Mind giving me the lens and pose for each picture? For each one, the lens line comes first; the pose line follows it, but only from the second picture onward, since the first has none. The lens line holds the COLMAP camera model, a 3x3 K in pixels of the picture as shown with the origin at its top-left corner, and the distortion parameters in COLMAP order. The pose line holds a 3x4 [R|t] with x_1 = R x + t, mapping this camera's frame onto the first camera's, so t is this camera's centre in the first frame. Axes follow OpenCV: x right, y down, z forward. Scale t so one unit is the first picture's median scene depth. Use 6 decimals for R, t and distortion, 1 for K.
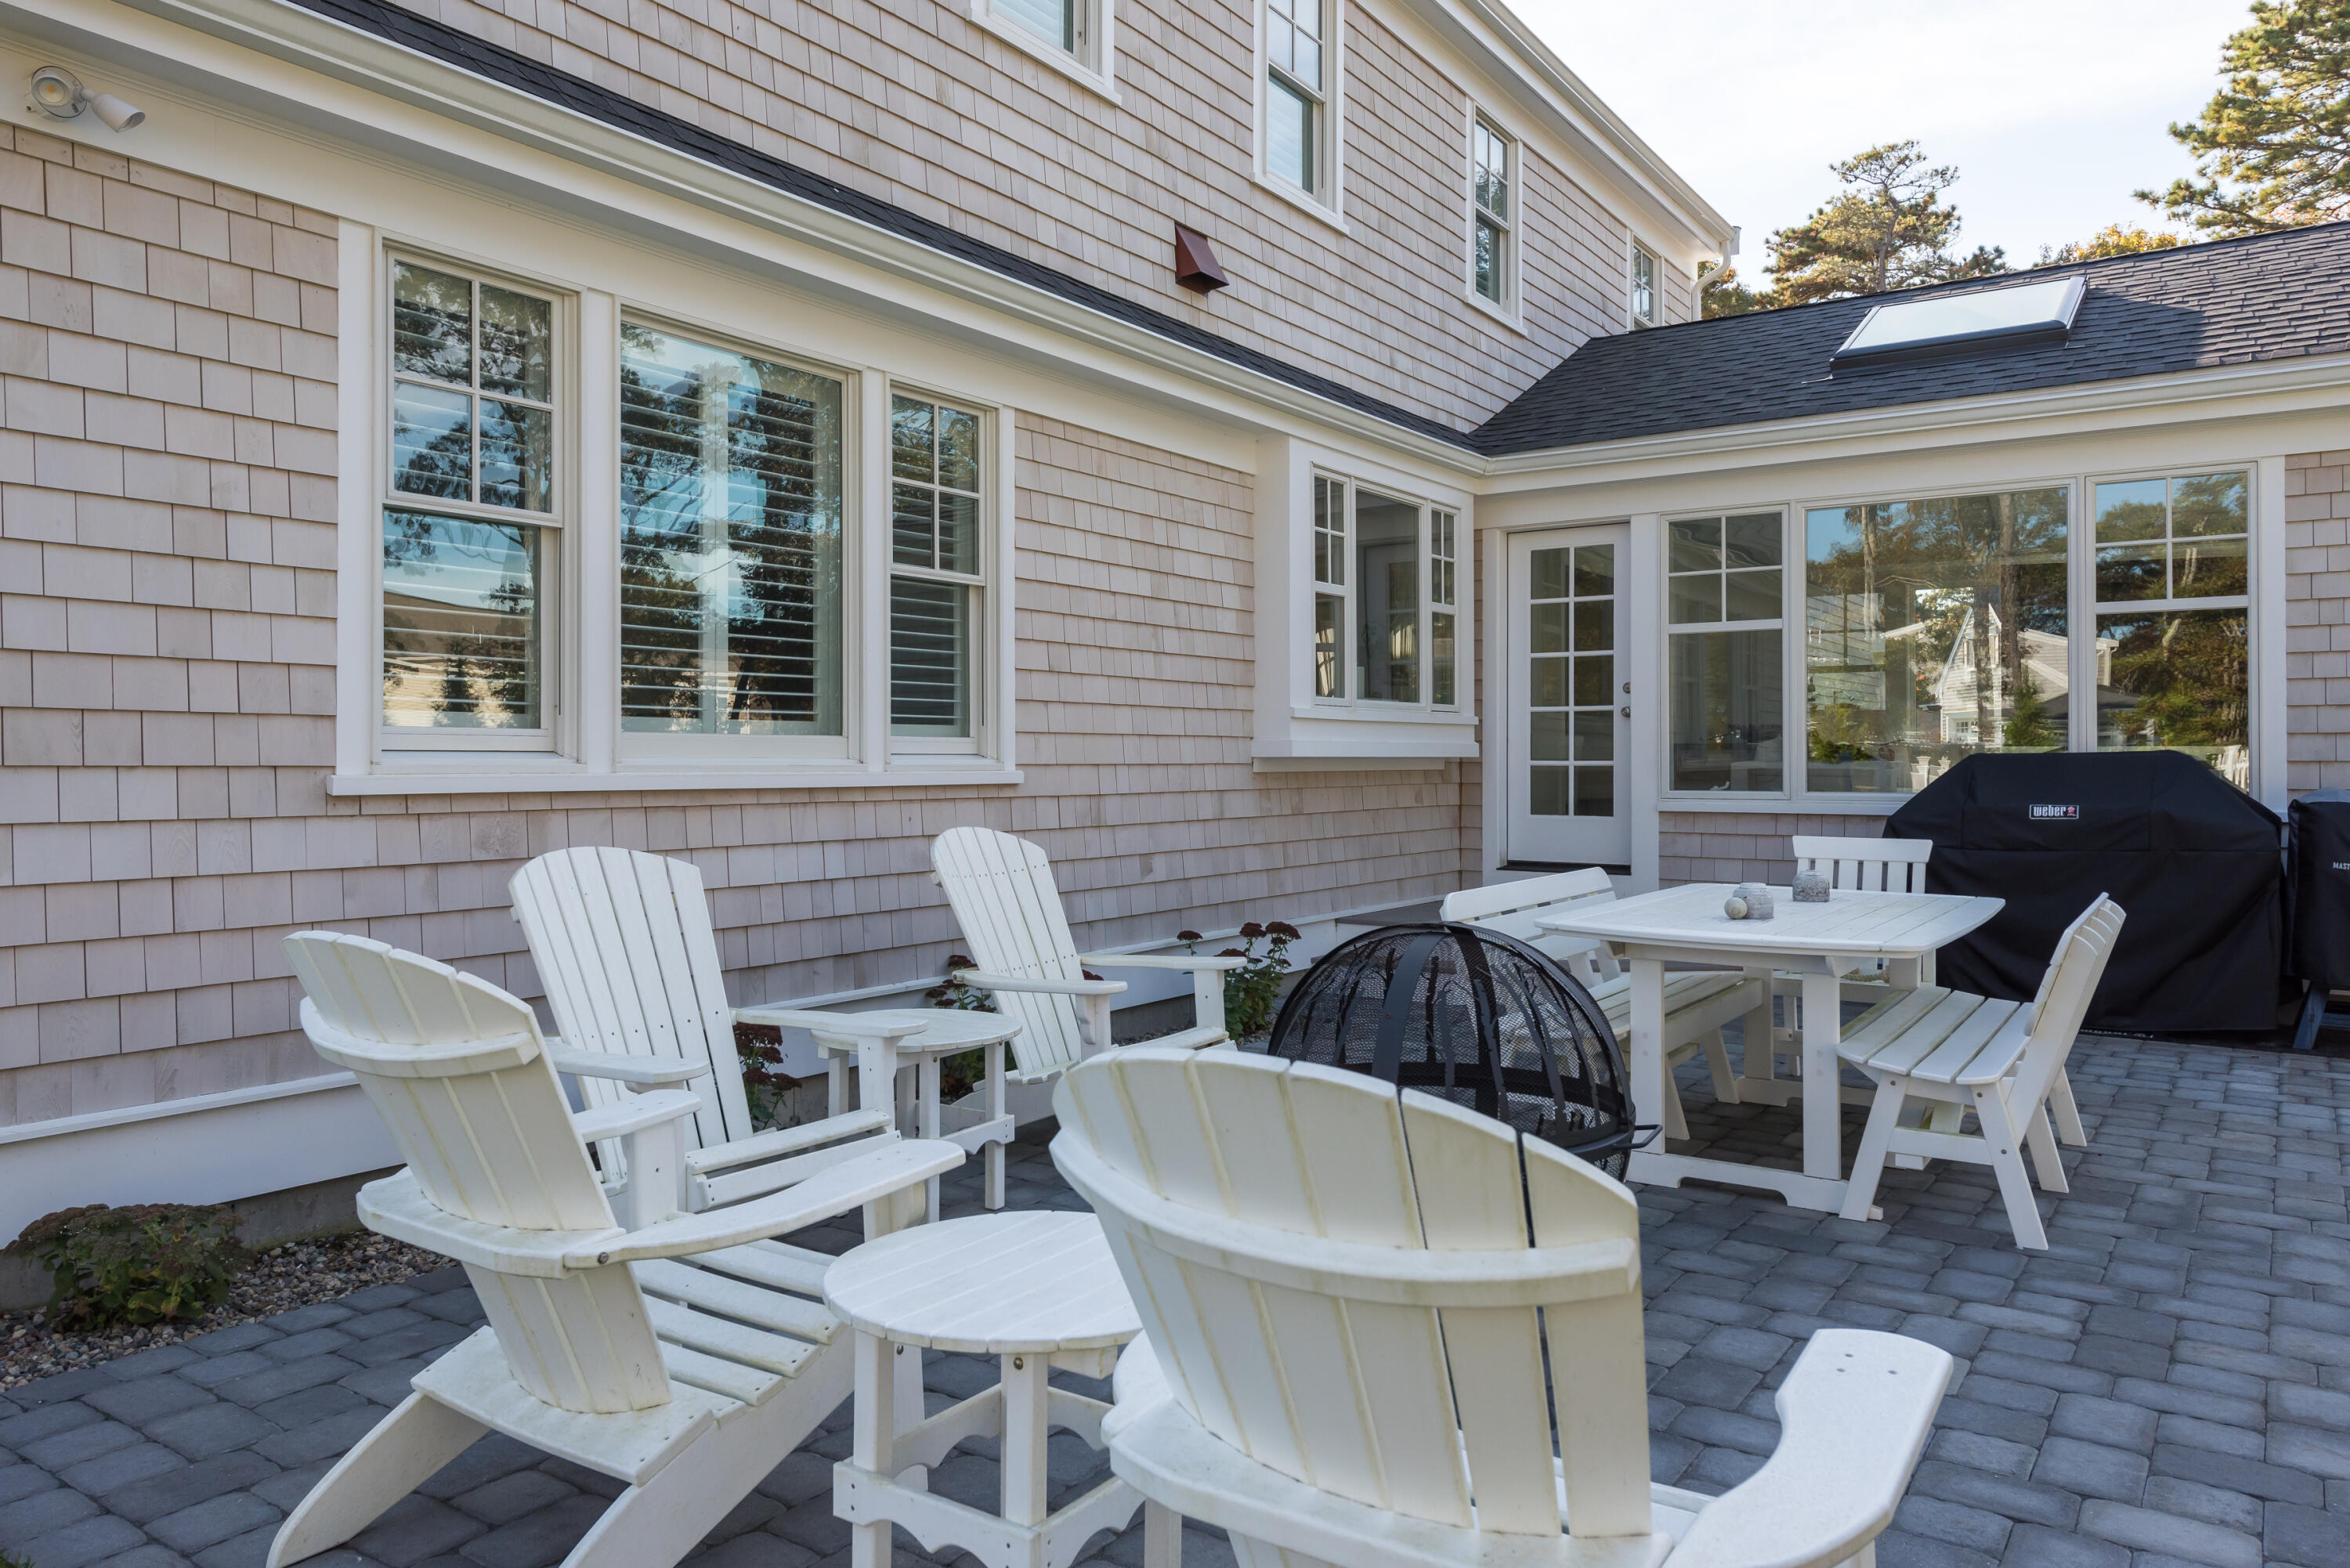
lens RADIAL K [[1595.1, 0, 1159.0], [0, 1595.1, 762.0], [0, 0, 1]] dist [0.022224, -0.006557]
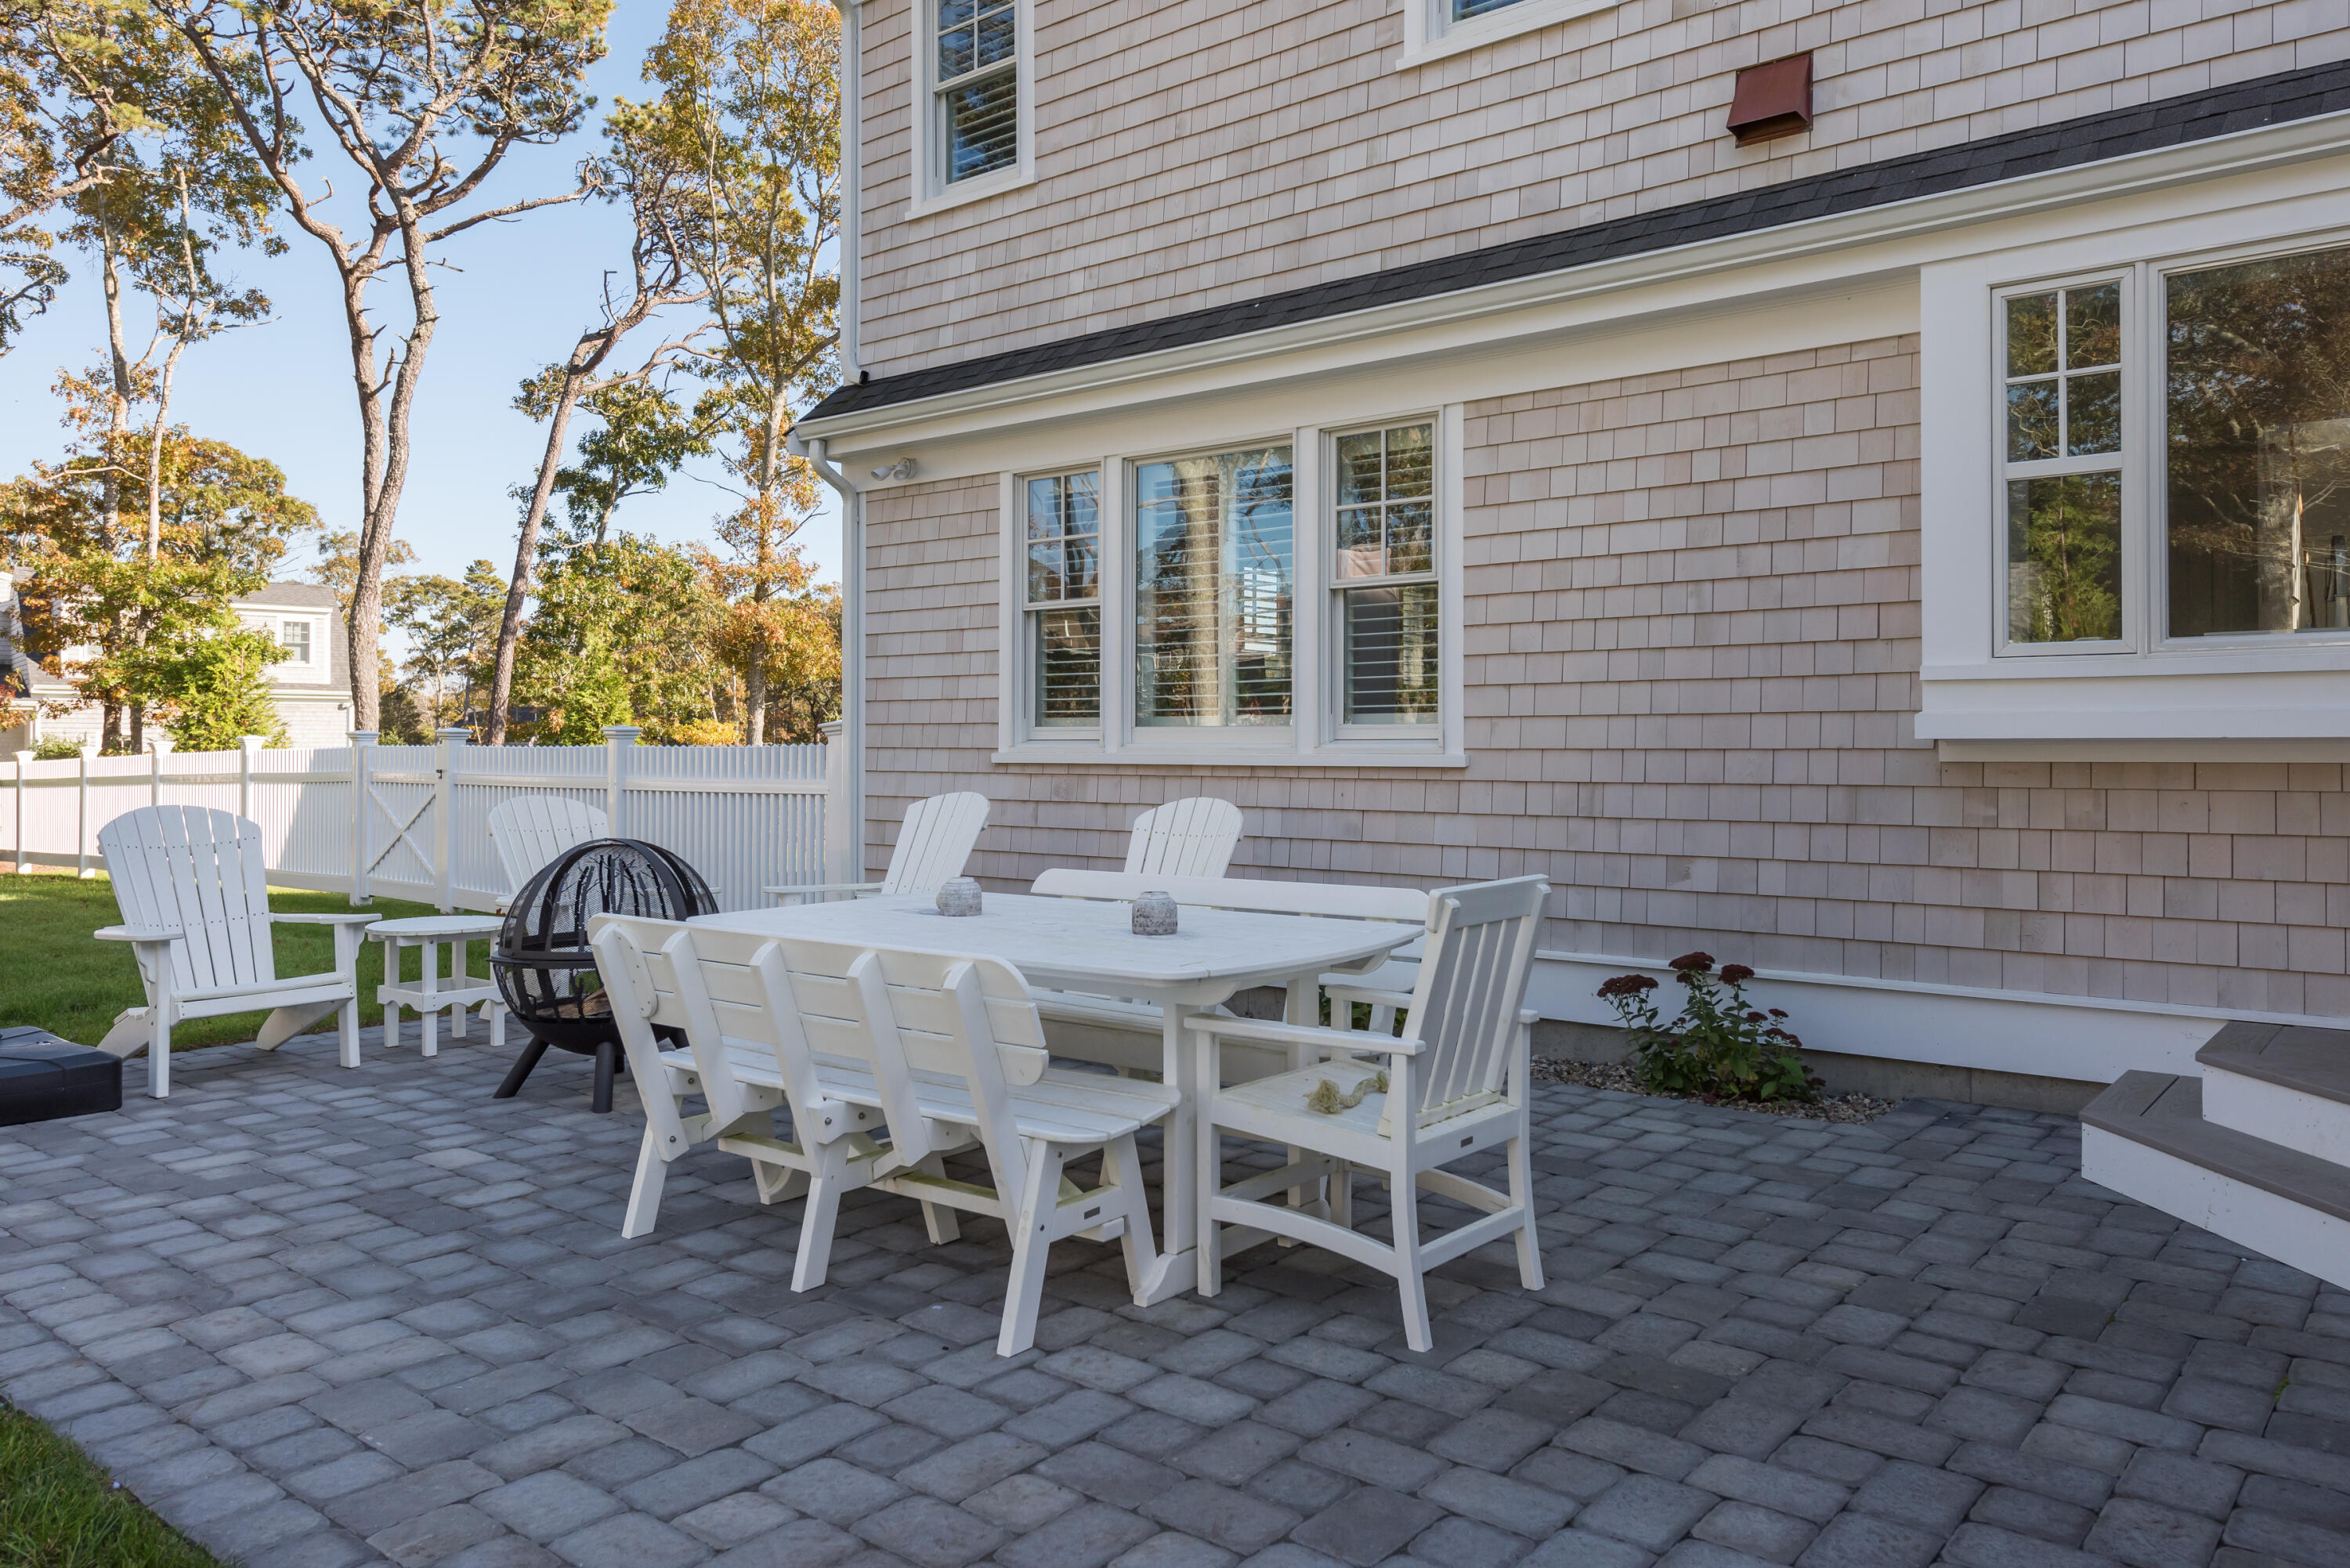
lens RADIAL K [[1595.1, 0, 1247.4], [0, 1595.1, 765.3], [0, 0, 1]] dist [0.022224, -0.006557]
pose [[-0.044327, 0.004576, -0.999007, 0.763379], [-0.006153, 0.999969, 0.004854, 0.006608], [0.998998, 0.006362, -0.044298, 0.733696]]
